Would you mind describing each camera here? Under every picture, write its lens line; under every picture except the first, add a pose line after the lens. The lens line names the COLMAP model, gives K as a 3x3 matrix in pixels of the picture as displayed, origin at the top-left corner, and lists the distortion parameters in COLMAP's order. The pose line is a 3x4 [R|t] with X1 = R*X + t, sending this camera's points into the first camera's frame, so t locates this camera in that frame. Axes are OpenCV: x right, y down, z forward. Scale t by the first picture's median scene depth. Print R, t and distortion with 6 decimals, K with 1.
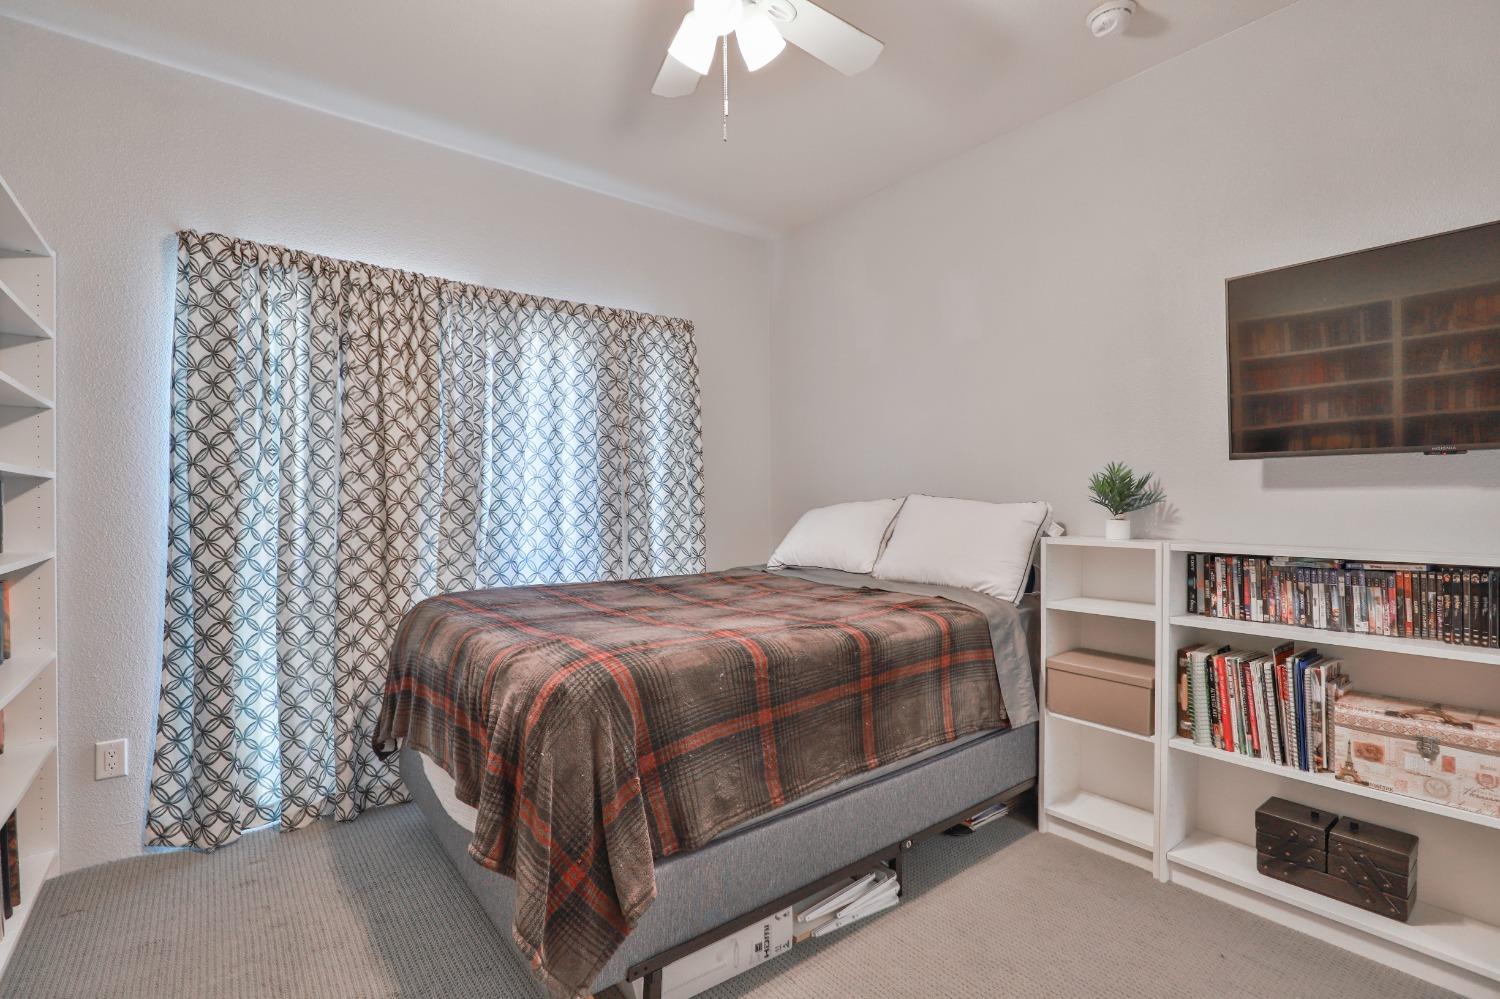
lens RADIAL K [[695.3, 0, 751.8], [0, 695.3, 498.9], [0, 0, 1]] dist [-0.004492, -0.000500]
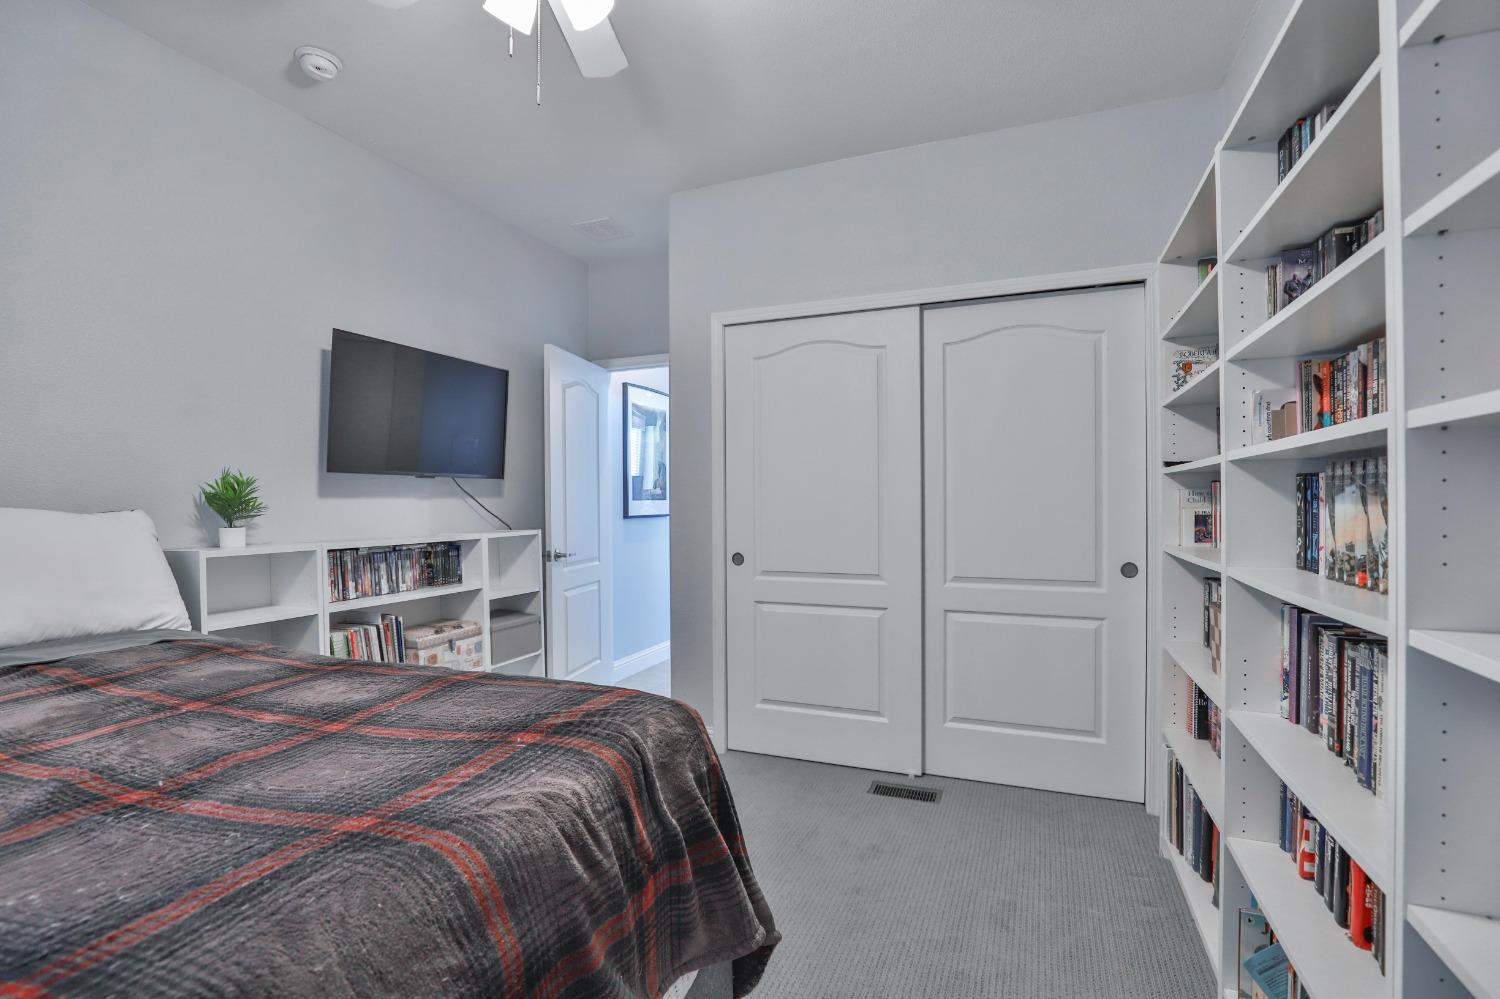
lens RADIAL K [[695.3, 0, 752.6], [0, 695.3, 498.9], [0, 0, 1]] dist [-0.004492, -0.000500]
pose [[-0.479134, 0.013060, 0.877644, -0.793514], [0.015744, 0.999856, -0.006283, 0.009066], [-0.877600, 0.010807, -0.479271, 0.978713]]
